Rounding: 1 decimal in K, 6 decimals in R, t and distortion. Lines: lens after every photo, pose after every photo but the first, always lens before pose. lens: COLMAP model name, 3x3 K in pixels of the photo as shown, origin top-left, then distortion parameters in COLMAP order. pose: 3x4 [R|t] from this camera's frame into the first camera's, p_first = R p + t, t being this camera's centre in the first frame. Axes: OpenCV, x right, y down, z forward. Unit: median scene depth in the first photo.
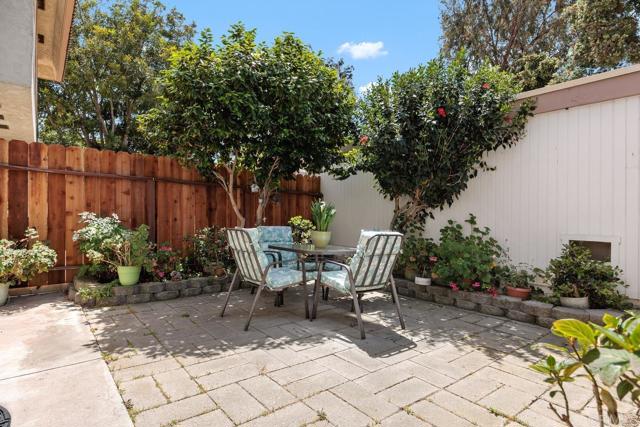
lens RADIAL K [[340.7, 0, 317.8], [0, 340.7, 213.3], [0, 0, 1]] dist [0.003407, 0.001583]
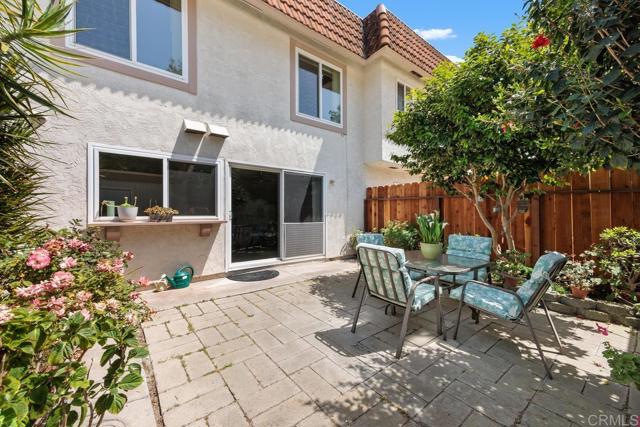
lens RADIAL K [[259.4, 0, 317.2], [0, 259.4, 216.2], [0, 0, 1]] dist [0.000907, 0.000070]
pose [[-0.030679, -0.005864, -0.999512, 1.035055], [0.004115, 0.999974, -0.005993, -0.026509], [0.999521, -0.004297, -0.030654, 0.909694]]
